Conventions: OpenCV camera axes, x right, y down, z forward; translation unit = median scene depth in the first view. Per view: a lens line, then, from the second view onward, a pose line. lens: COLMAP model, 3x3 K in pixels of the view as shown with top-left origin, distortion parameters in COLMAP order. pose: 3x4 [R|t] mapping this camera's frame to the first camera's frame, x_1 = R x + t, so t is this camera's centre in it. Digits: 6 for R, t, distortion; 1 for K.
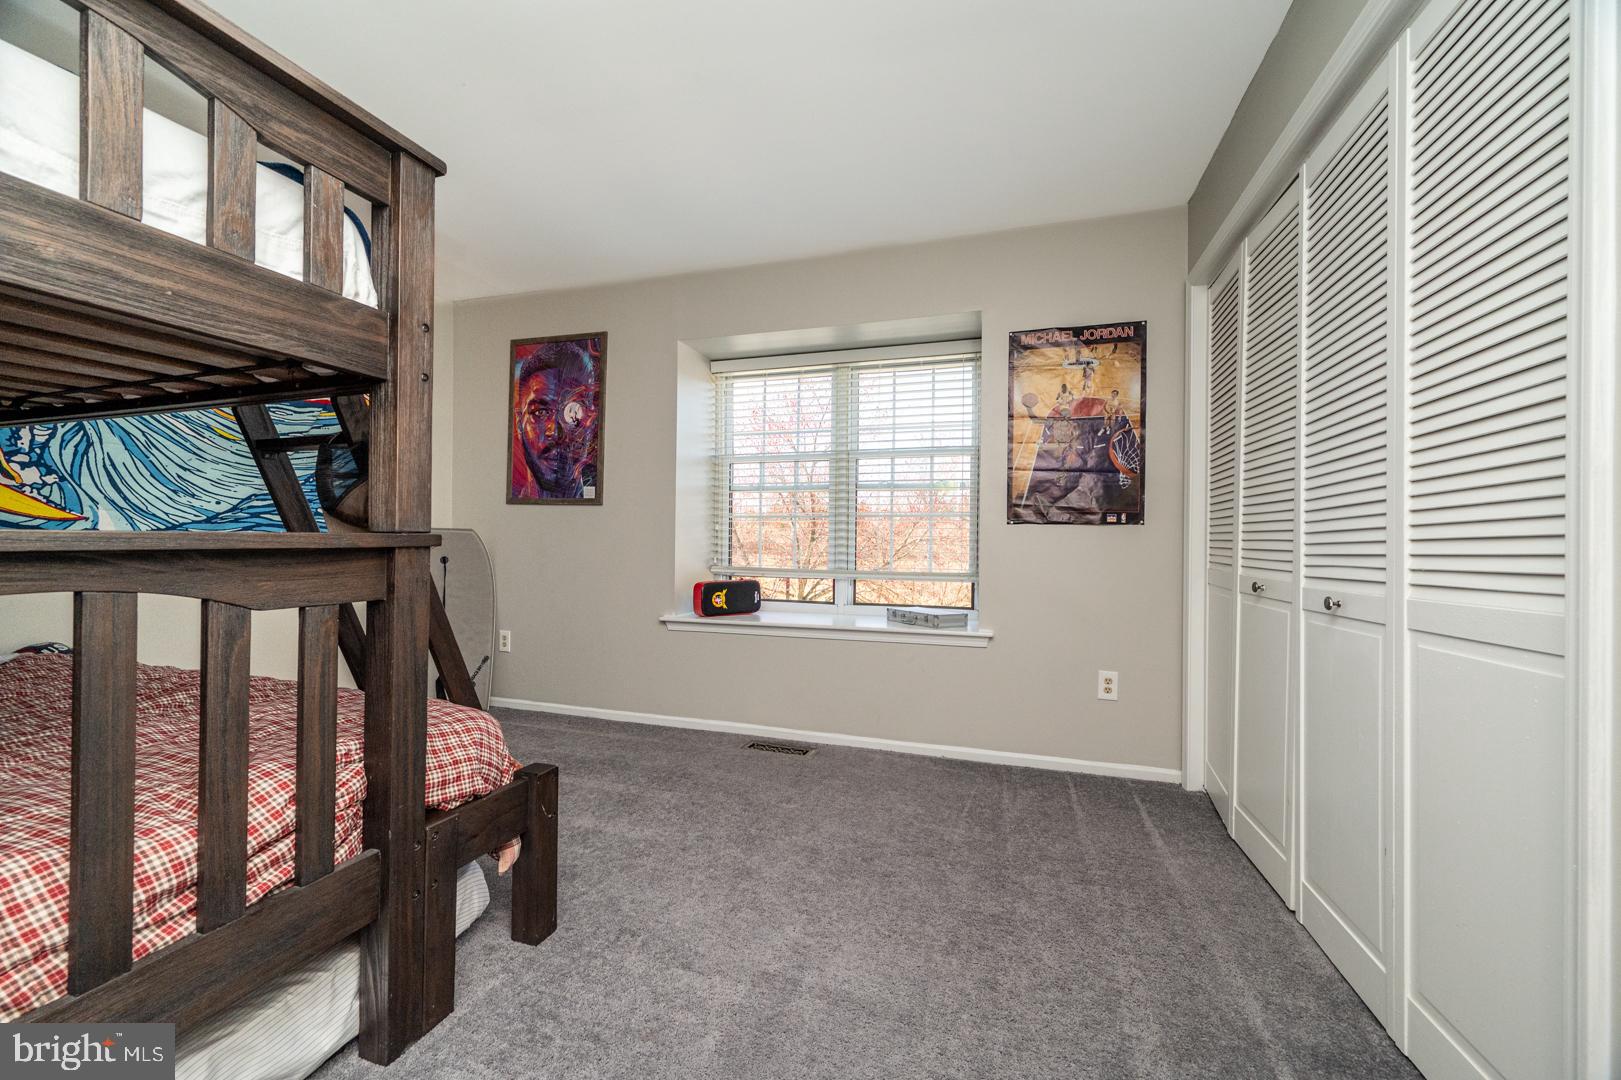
lens RADIAL K [[639.2, 0, 810.2], [0, 639.2, 540.8], [0, 0, 1]] dist [0.001670, 0.000058]
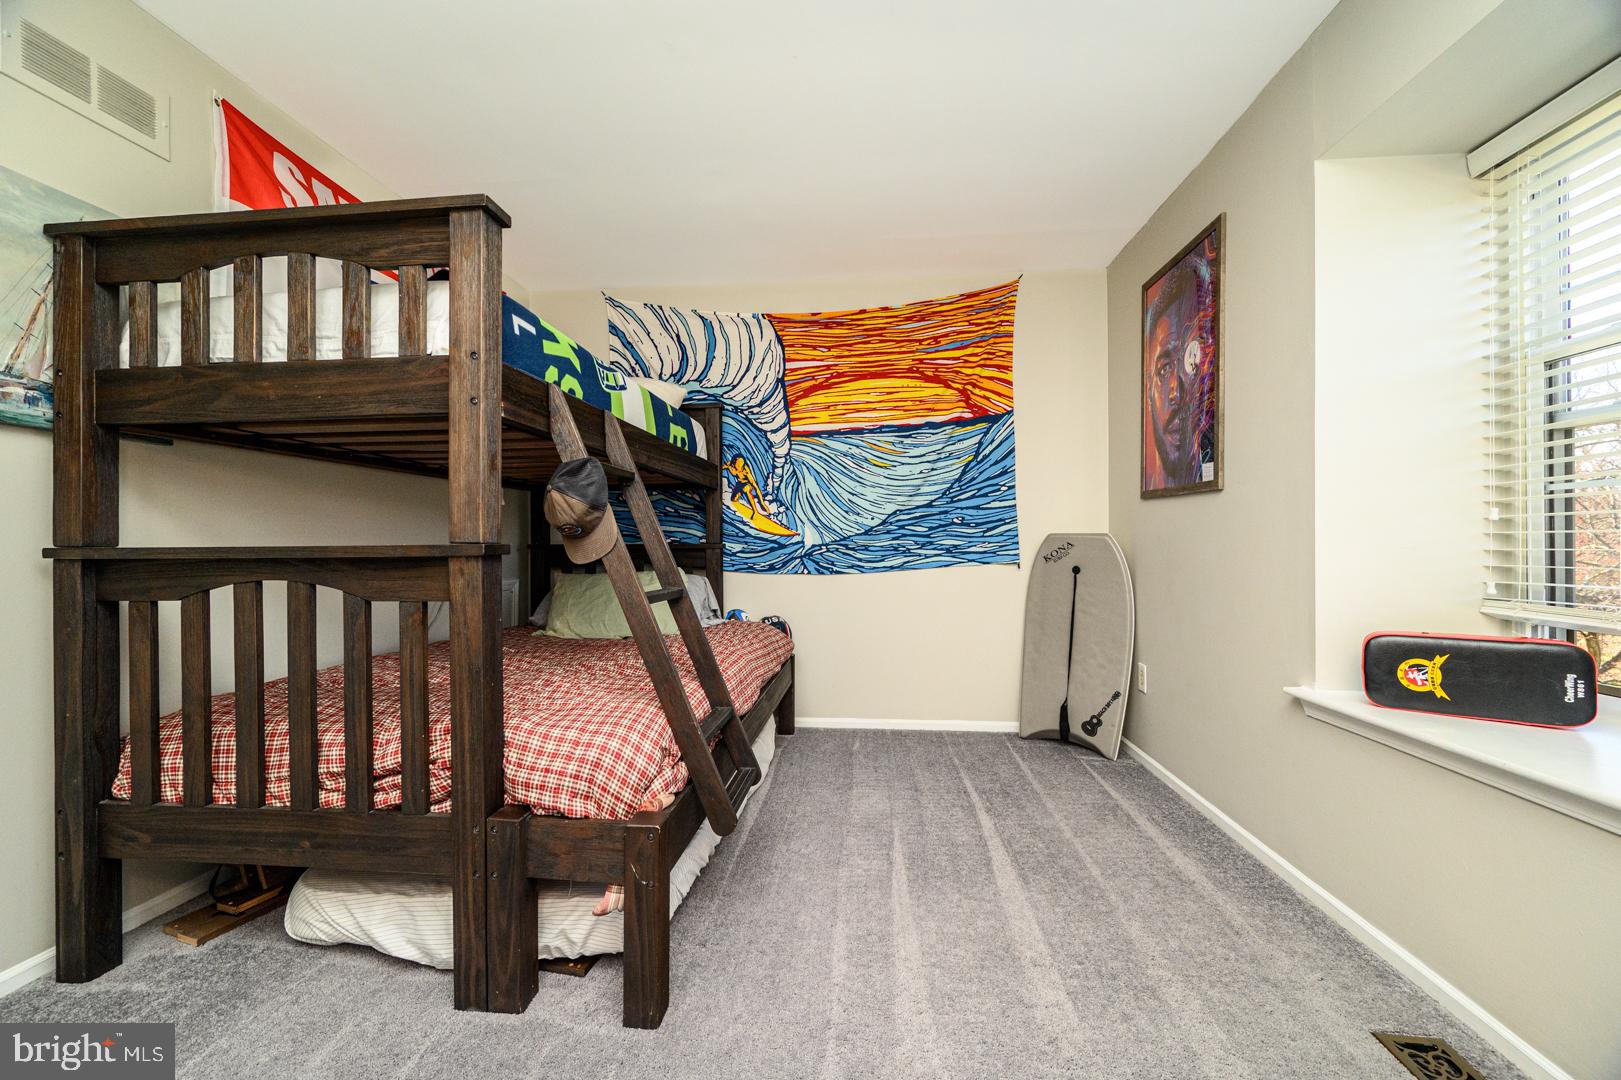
lens RADIAL K [[639.2, 0, 813.7], [0, 639.2, 541.1], [0, 0, 1]] dist [0.001670, 0.000058]
pose [[0.208683, -0.014982, -0.977869, 0.303997], [0.006264, 0.999883, -0.013983, 0.001344], [0.977963, -0.003207, 0.208752, 0.699574]]
